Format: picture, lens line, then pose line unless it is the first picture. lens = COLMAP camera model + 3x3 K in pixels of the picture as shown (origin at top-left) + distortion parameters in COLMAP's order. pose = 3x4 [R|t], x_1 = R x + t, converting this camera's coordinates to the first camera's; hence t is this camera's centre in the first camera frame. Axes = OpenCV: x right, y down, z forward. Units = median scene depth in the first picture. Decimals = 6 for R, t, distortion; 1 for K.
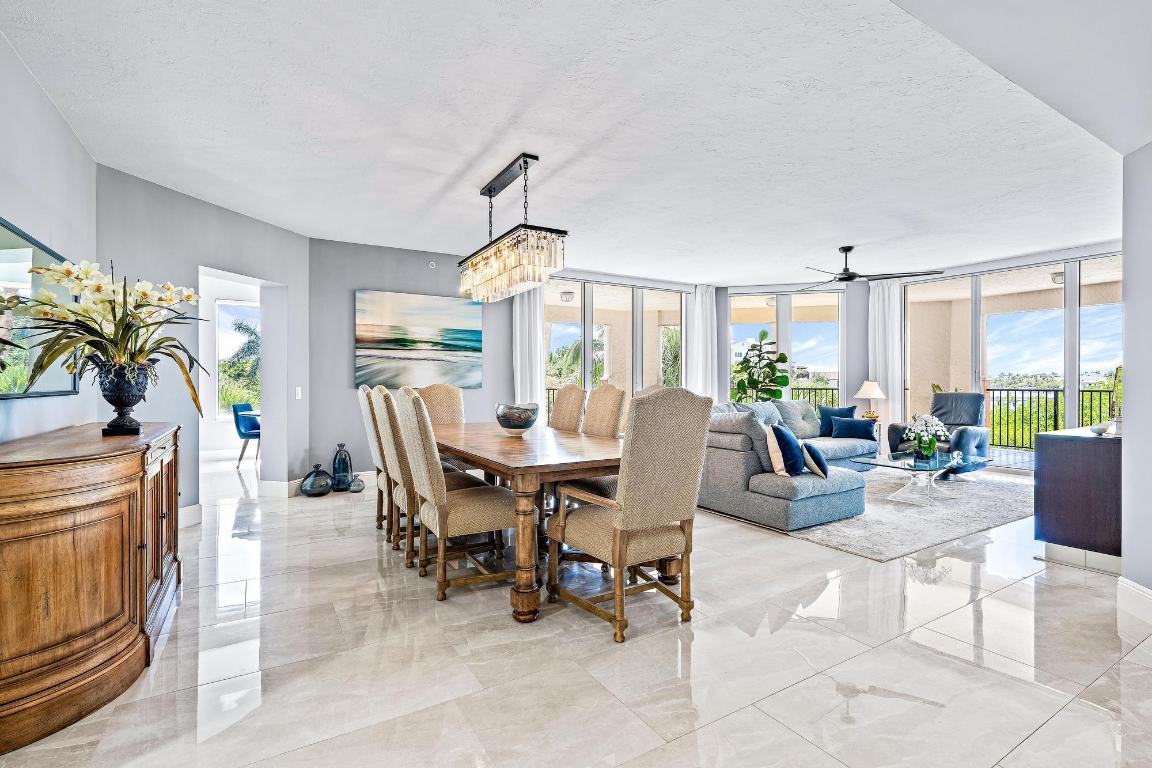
lens RADIAL K [[510.7, 0, 579.8], [0, 510.7, 378.1], [0, 0, 1]] dist [-0.002173, 0.000340]
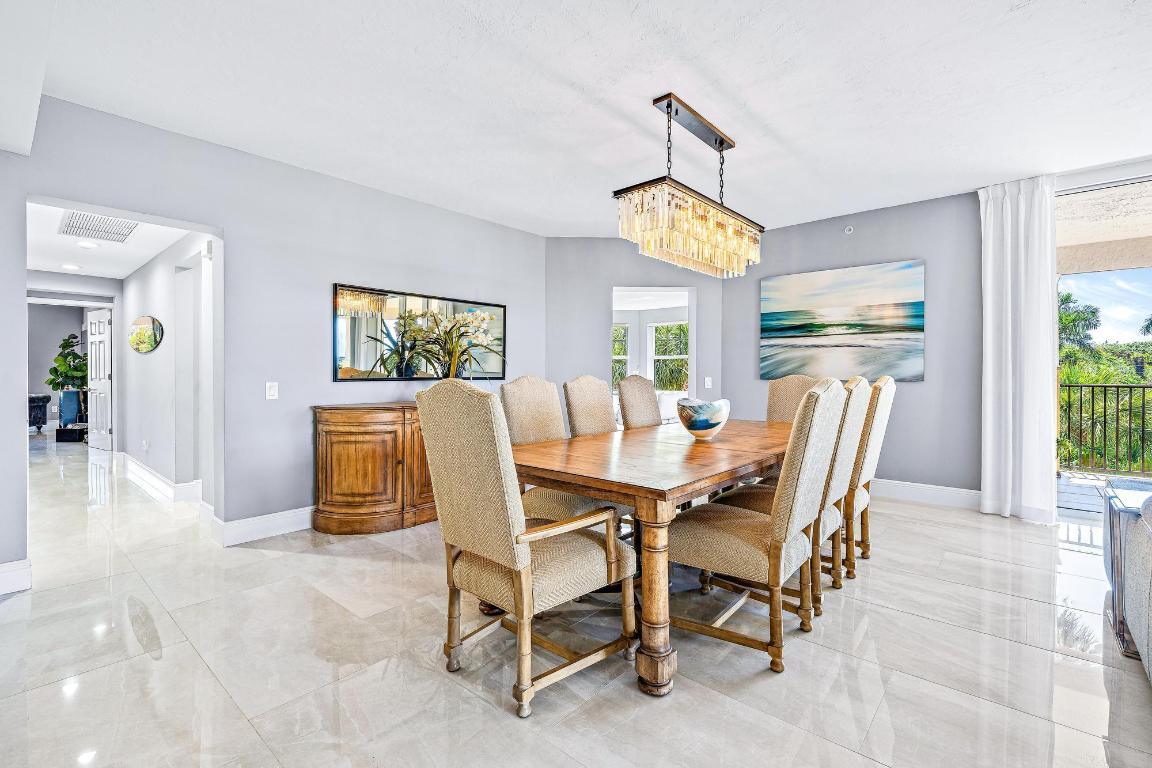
lens RADIAL K [[510.7, 0, 586.7], [0, 510.7, 369.2], [0, 0, 1]] dist [-0.002173, 0.000340]
pose [[0.321299, -0.007000, -0.946952, 0.380475], [0.004948, 0.999971, -0.005713, 0.004494], [0.946965, -0.002850, 0.321324, 0.365832]]
